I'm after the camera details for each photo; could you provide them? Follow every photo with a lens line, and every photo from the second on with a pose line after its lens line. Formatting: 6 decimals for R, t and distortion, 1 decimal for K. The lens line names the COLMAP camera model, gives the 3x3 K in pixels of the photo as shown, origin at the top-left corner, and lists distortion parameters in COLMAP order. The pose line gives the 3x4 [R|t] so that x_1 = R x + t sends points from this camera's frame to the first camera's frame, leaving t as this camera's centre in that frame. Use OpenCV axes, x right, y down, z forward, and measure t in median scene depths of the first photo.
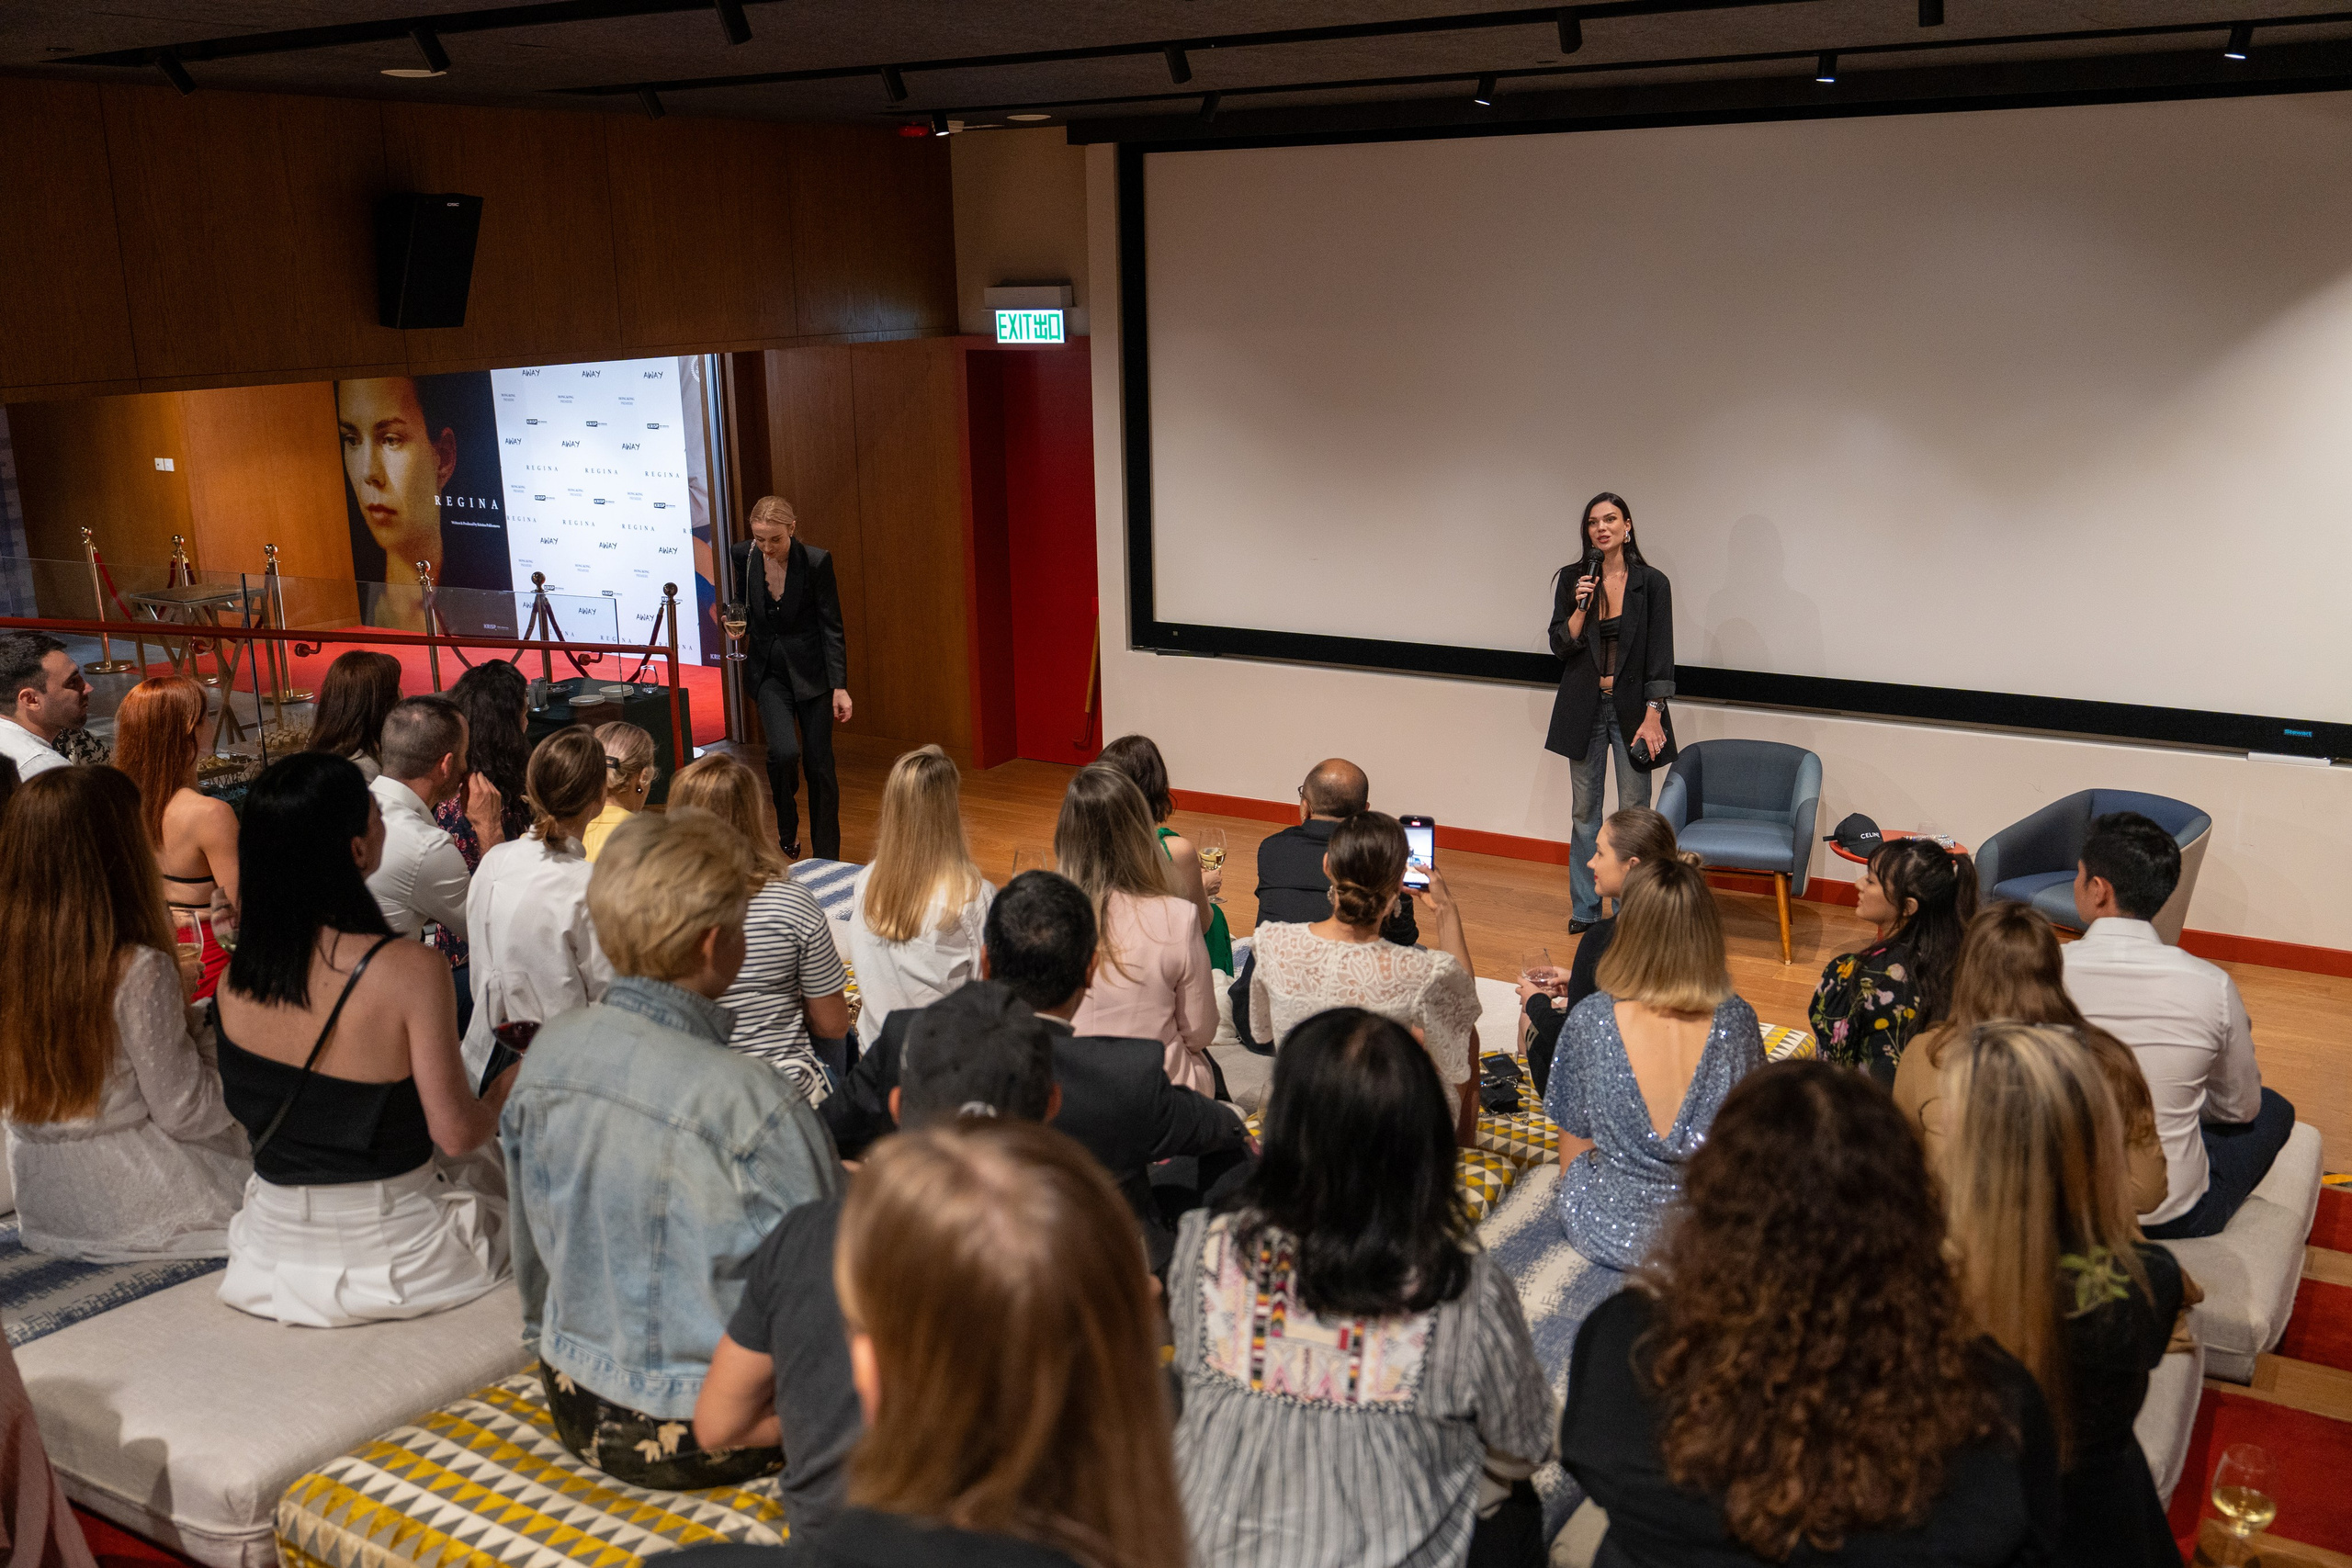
lens RADIAL K [[2169.4, 0, 1176.0], [0, 2169.4, 784.0], [0, 0, 1]] dist [-0.001040, 0.003767]
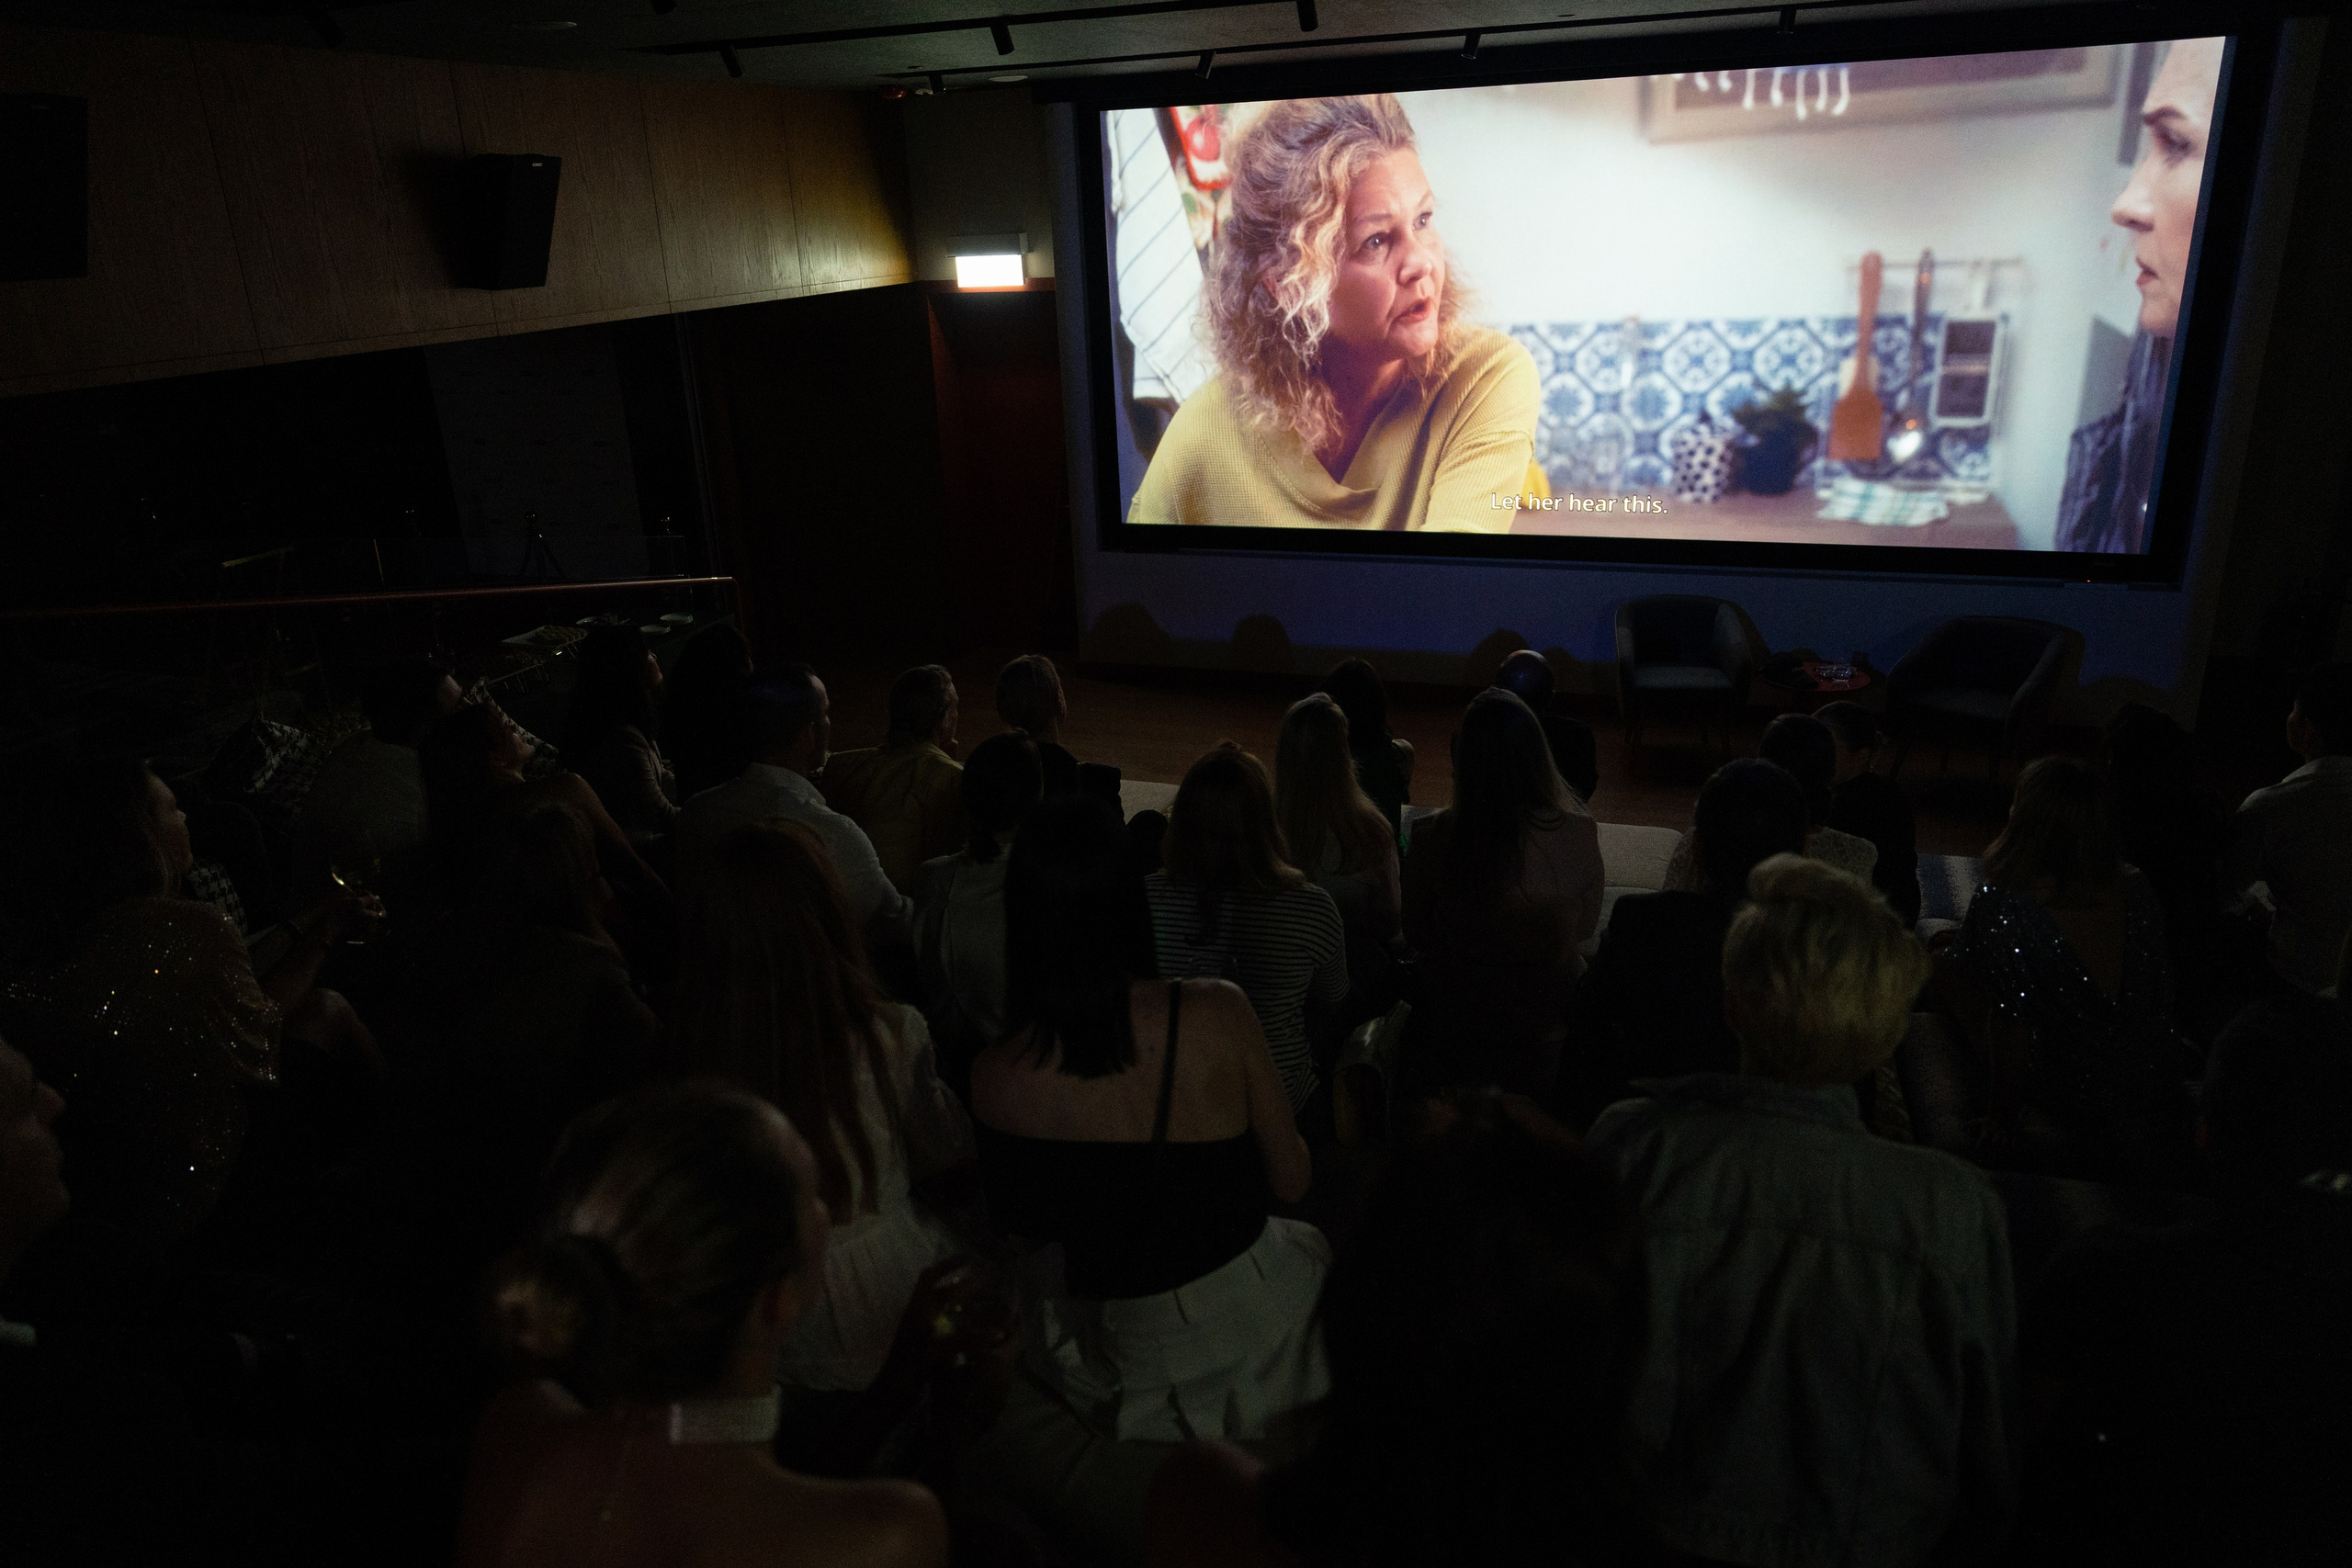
lens RADIAL K [[1622.8, 0, 1176.0], [0, 1622.8, 784.0], [0, 0, 1]] dist [0.001299, -0.051669]
pose [[0.972142, -0.100368, 0.211814, -0.230007], [0.078762, 0.991014, 0.108107, -0.036555], [-0.220761, -0.088412, 0.971312, 0.166122]]
